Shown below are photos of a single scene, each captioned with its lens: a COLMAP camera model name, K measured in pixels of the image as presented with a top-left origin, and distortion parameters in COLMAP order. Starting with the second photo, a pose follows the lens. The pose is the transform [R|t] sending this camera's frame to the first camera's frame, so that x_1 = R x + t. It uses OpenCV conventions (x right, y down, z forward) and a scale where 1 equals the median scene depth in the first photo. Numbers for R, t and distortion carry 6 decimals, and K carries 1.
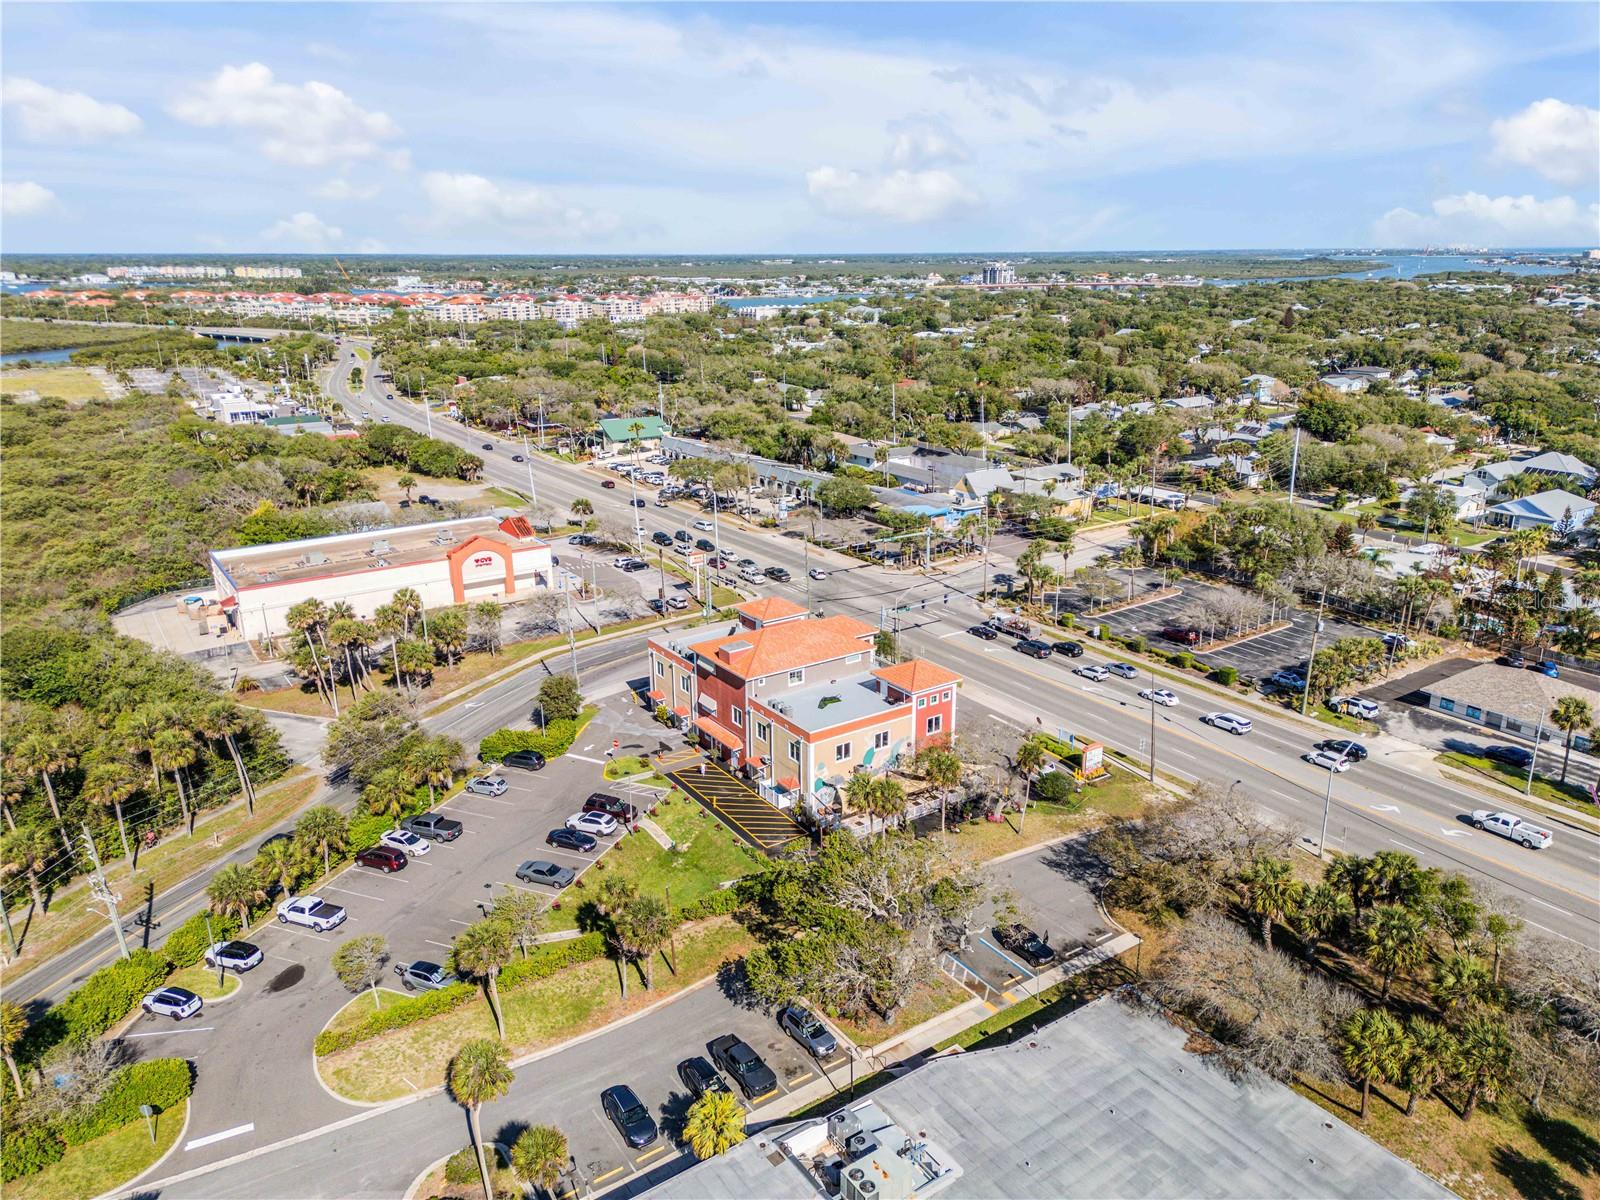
lens RADIAL K [[1117.0, 0, 800.0], [0, 1117.0, 600.0], [0, 0, 1]] dist [0.085701, -0.087017]
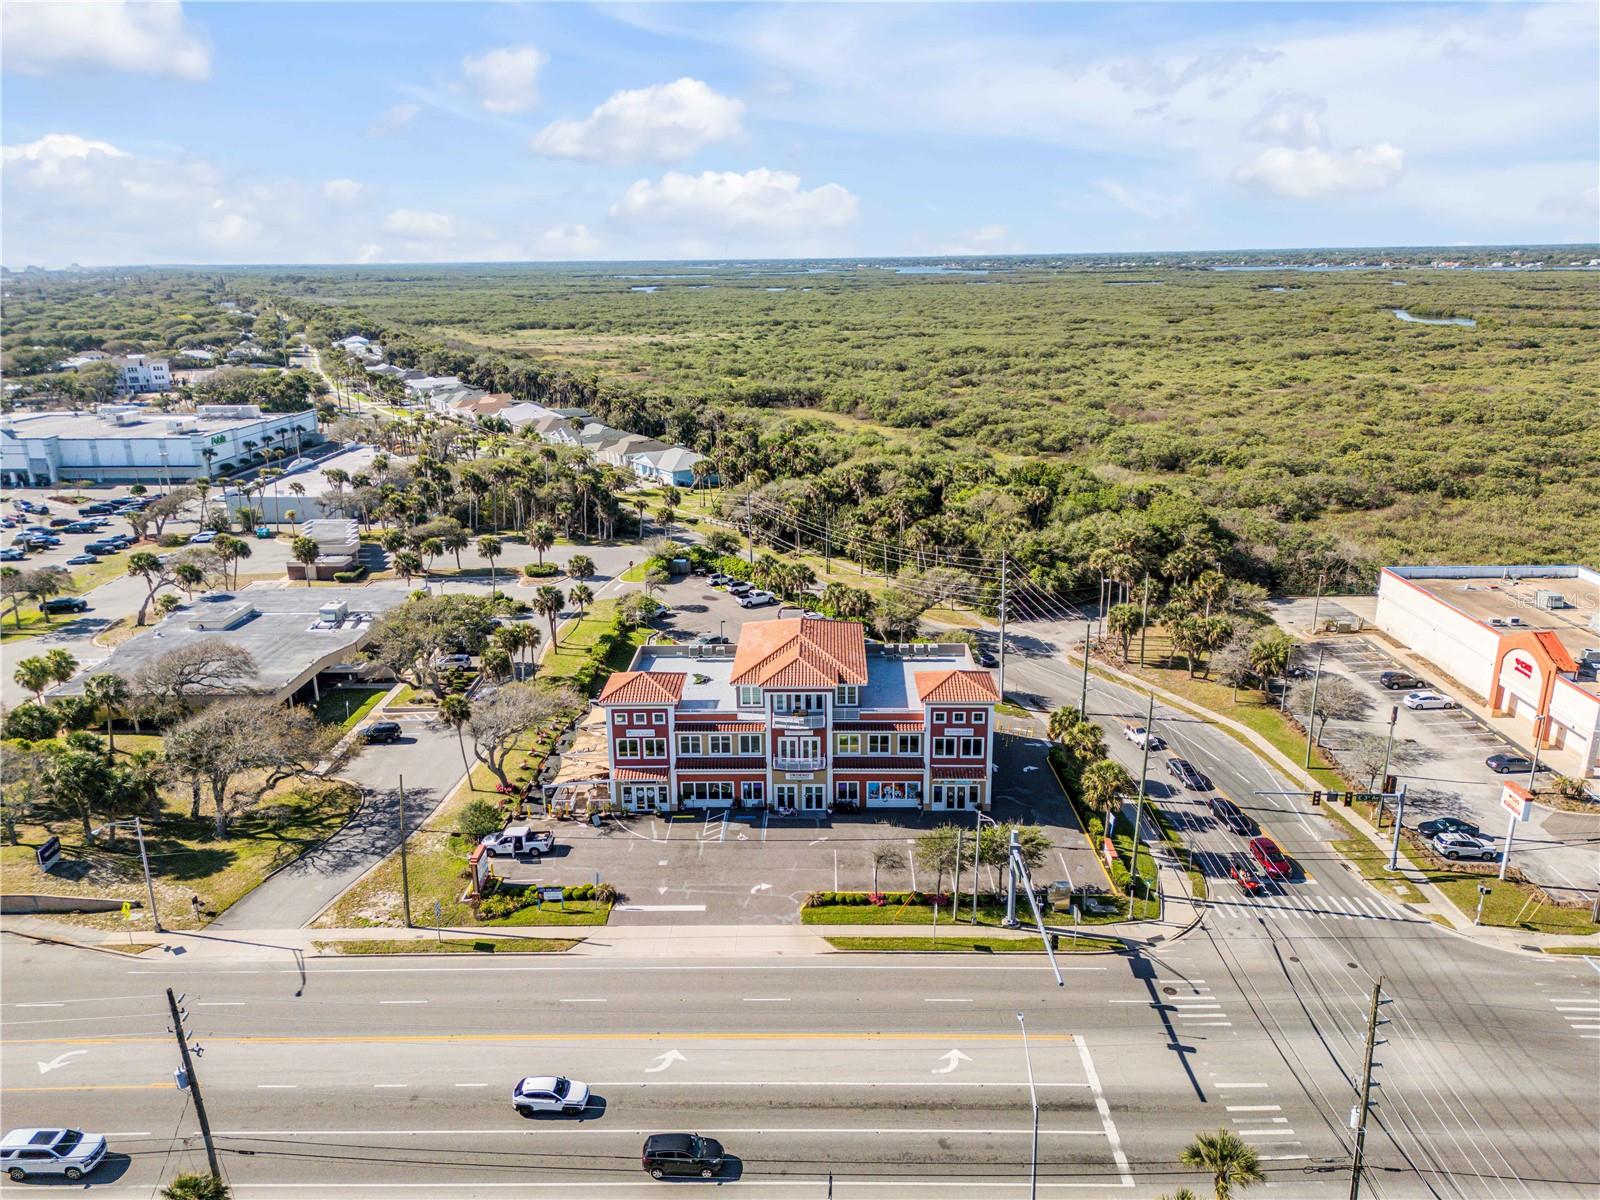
lens RADIAL K [[1117.0, 0, 800.0], [0, 1117.0, 600.0], [0, 0, 1]] dist [0.085701, -0.087017]
pose [[-0.582913, 0.248190, -0.773701, 0.450314], [-0.225642, 0.865309, 0.447577, -0.265432], [0.780575, 0.435479, -0.448398, 0.954417]]
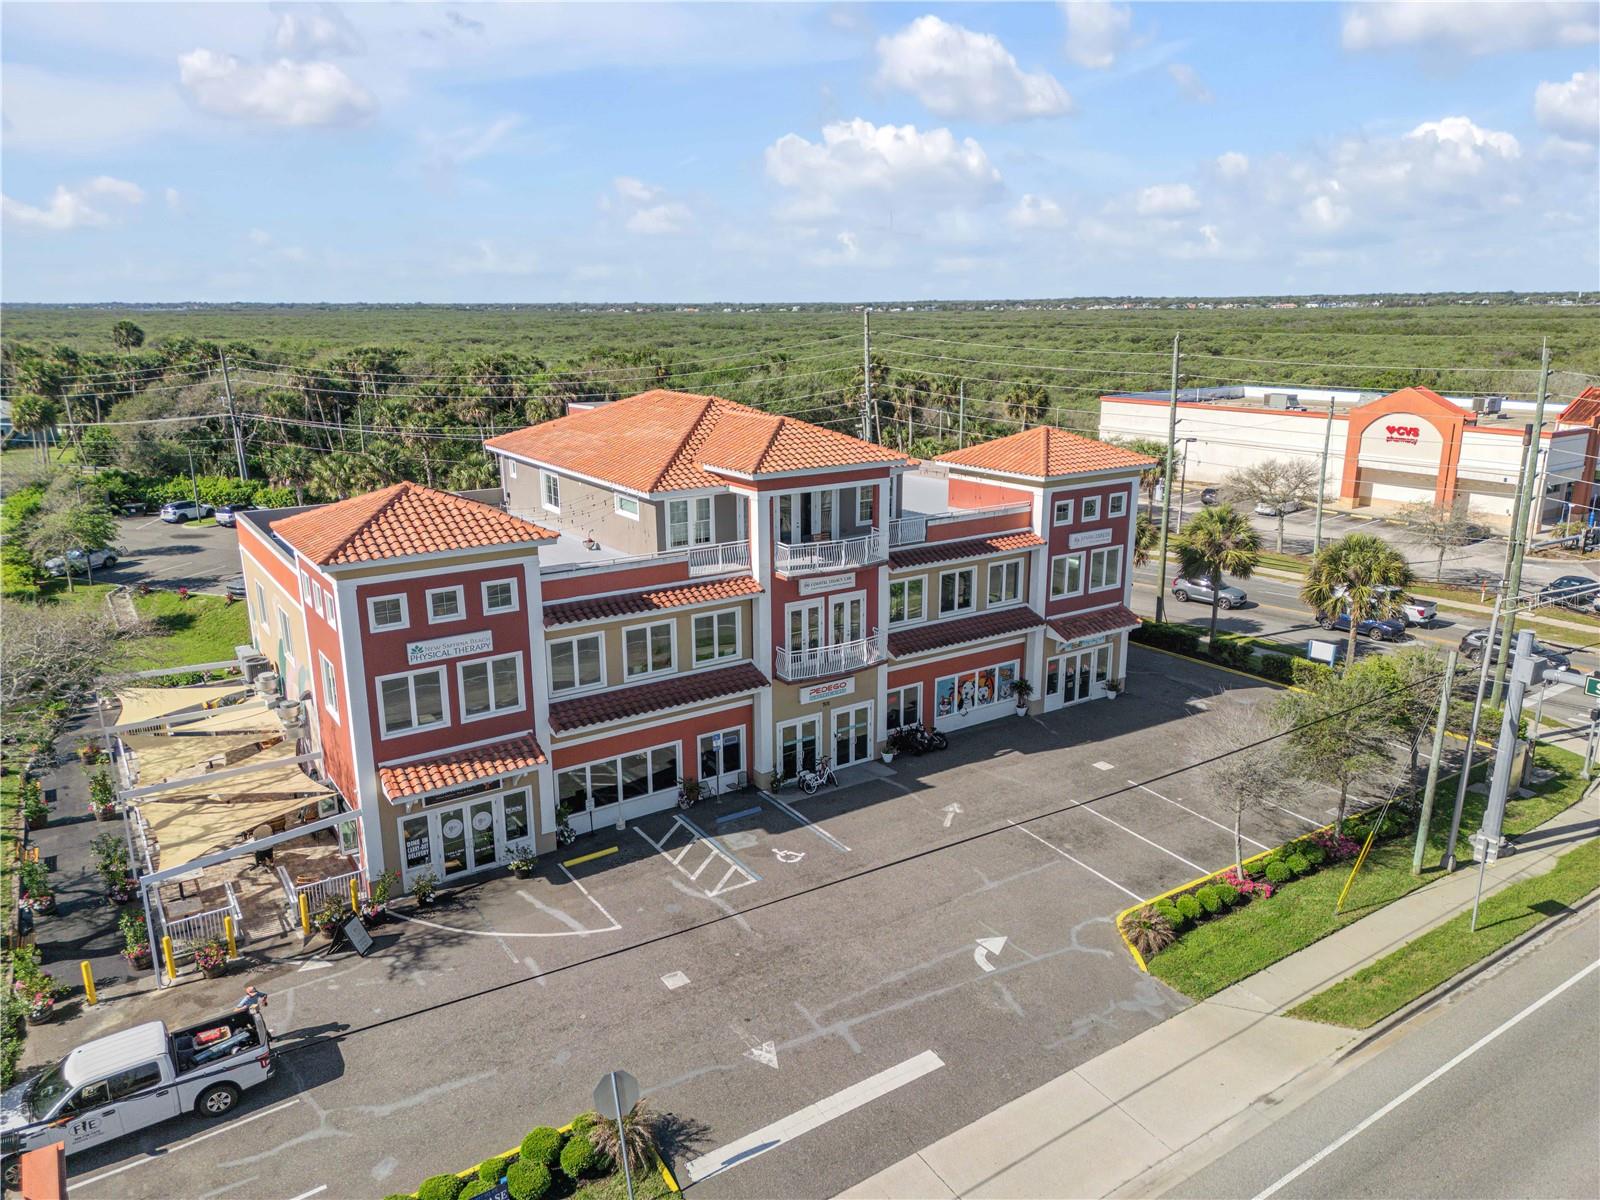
lens RADIAL K [[1117.0, 0, 800.0], [0, 1117.0, 600.0], [0, 0, 1]] dist [0.085701, -0.087017]
pose [[-0.016647, 0.257515, -0.966131, 0.266088], [-0.286120, 0.924631, 0.251383, -0.015410], [0.958049, 0.280615, 0.058288, 0.716630]]
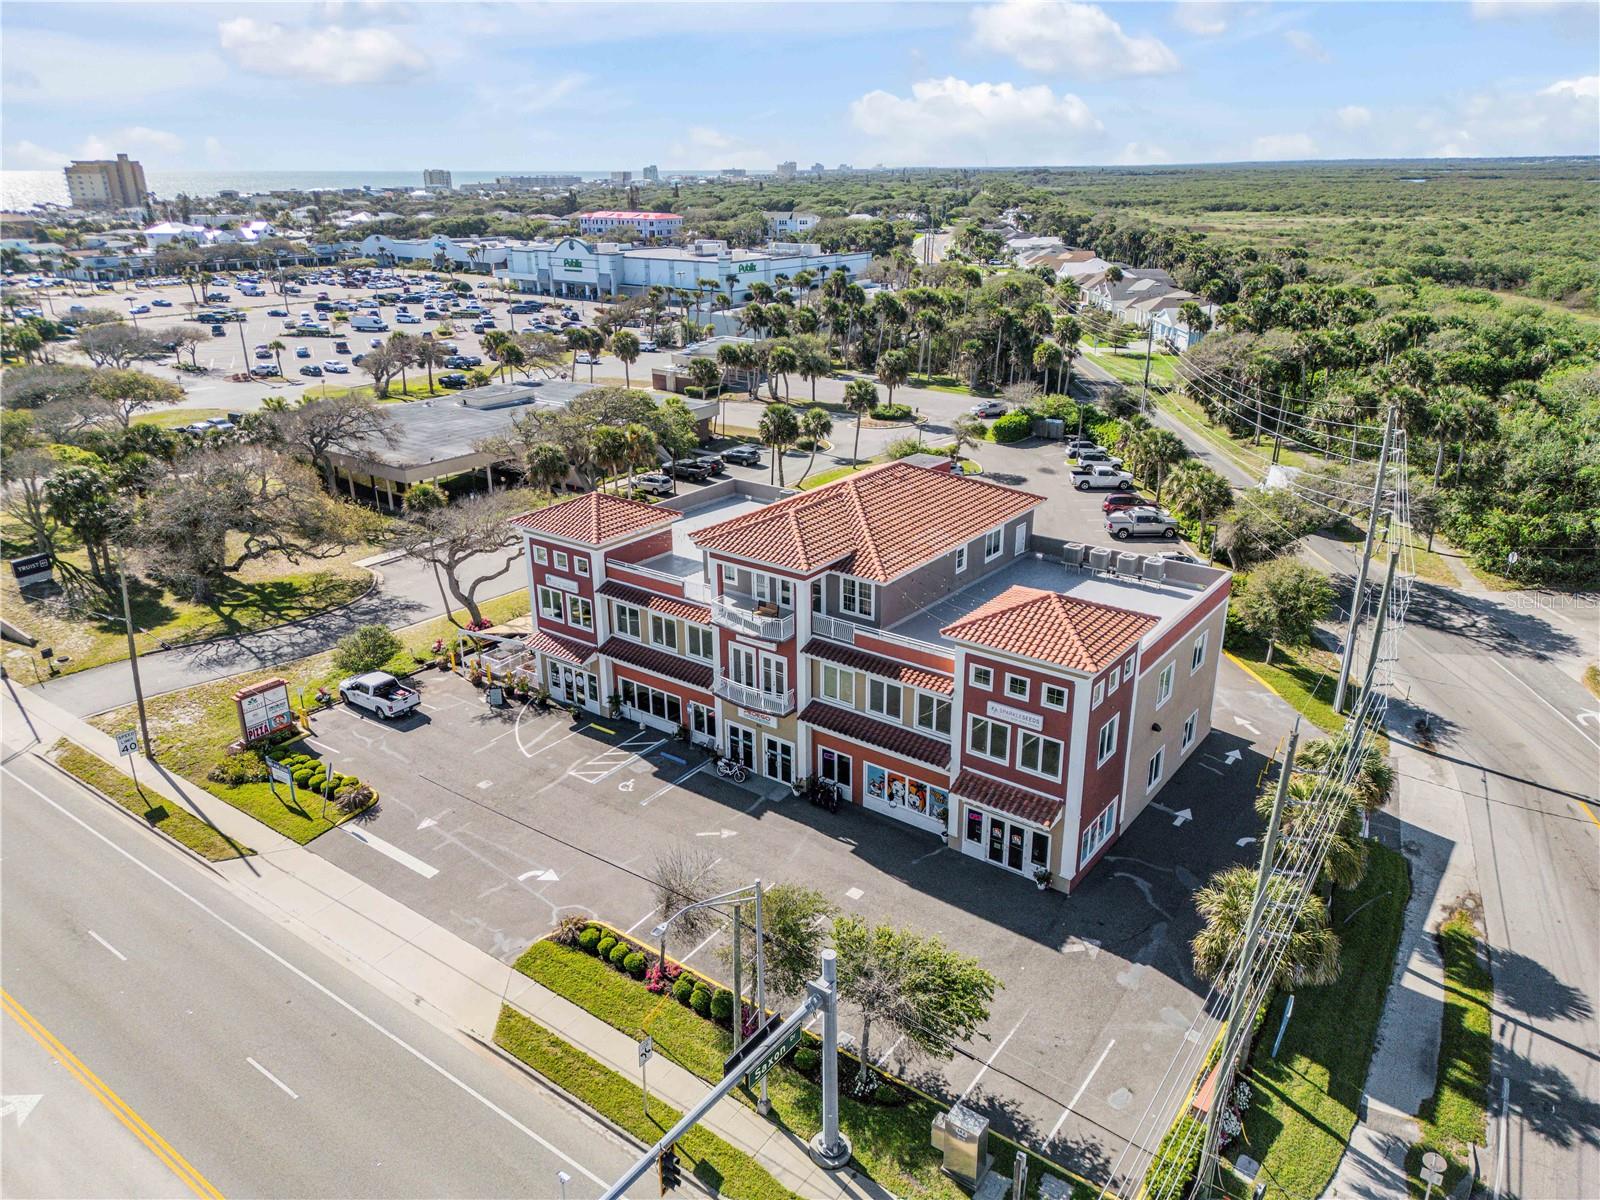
lens RADIAL K [[1117.0, 0, 800.0], [0, 1117.0, 600.0], [0, 0, 1]] dist [0.085701, -0.087017]
pose [[-0.946952, 0.126196, -0.295562, 0.118127], [-0.083252, 0.791958, 0.604873, -0.159210], [0.310406, 0.597392, -0.739440, 0.961515]]
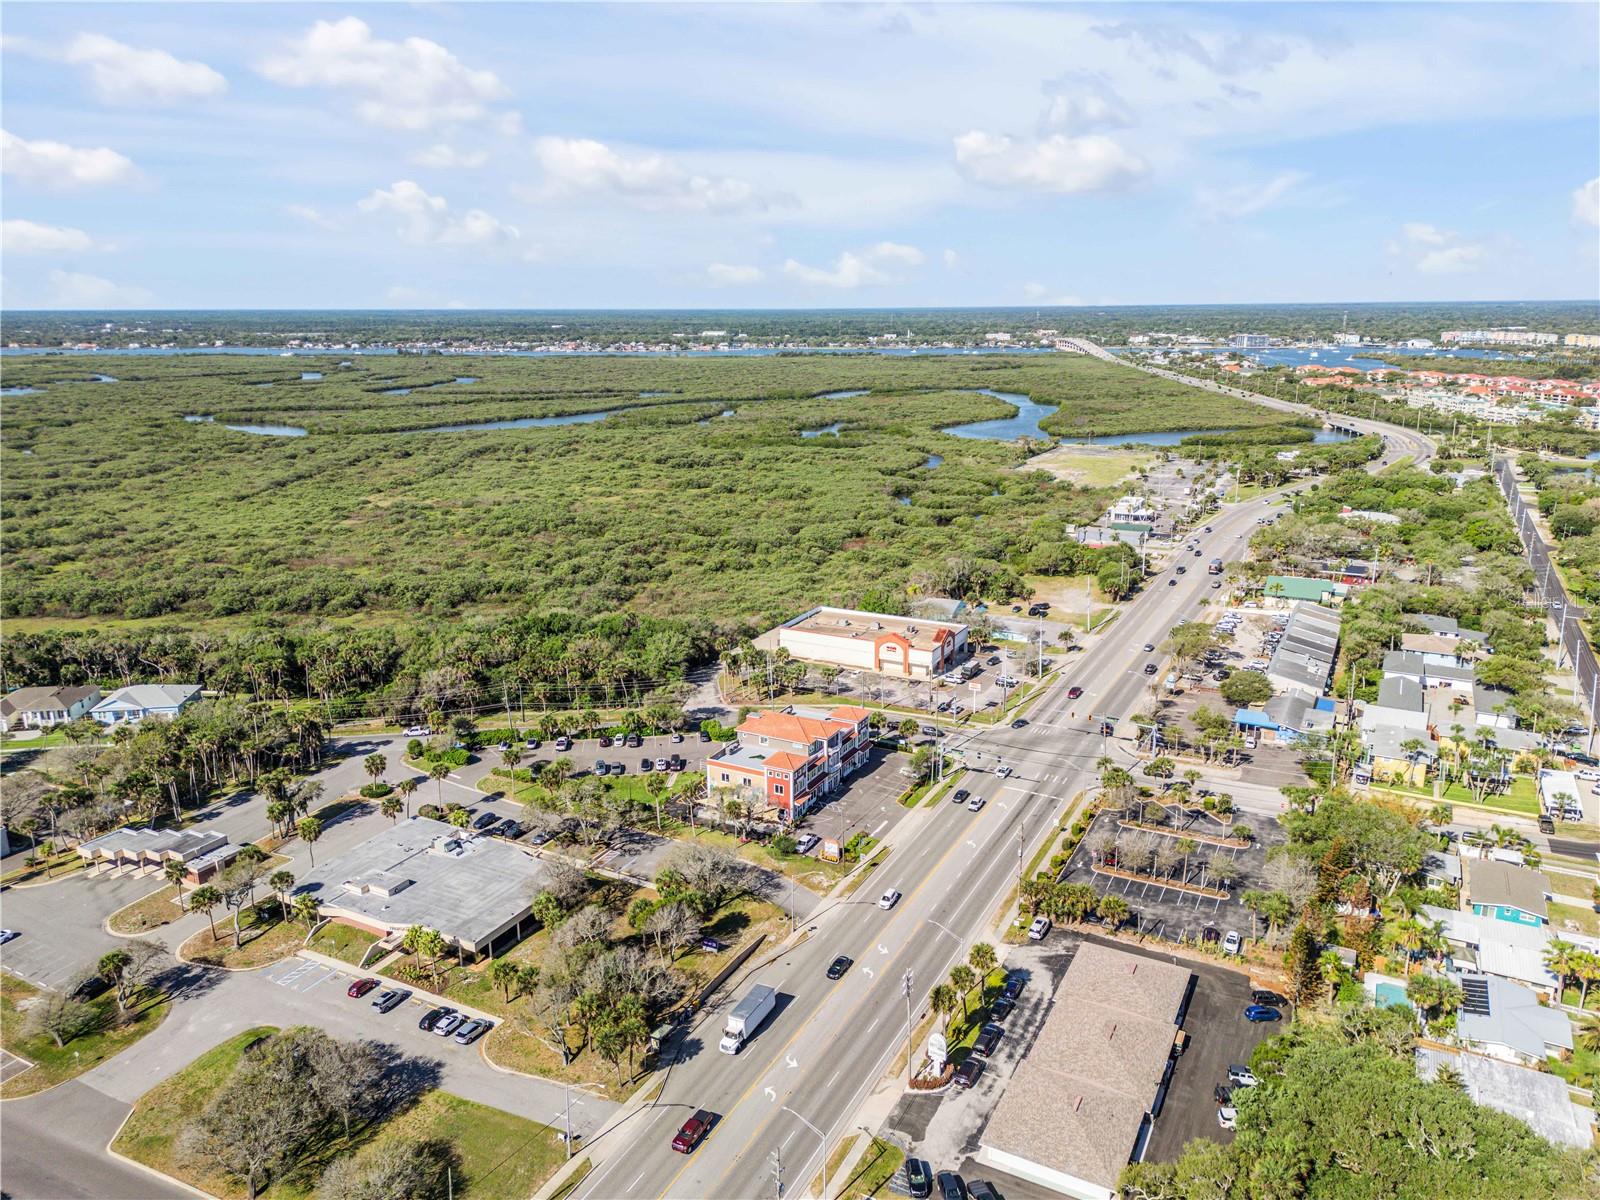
lens RADIAL K [[1113.6, 0, 800.0], [0, 1113.6, 600.0], [0, 0, 1]] dist [0.125233, -0.162556]
pose [[0.460969, 0.226473, -0.858031, 1.045815], [-0.257405, 0.959442, 0.114951, -0.257142], [0.849265, 0.167873, 0.500568, 0.055023]]
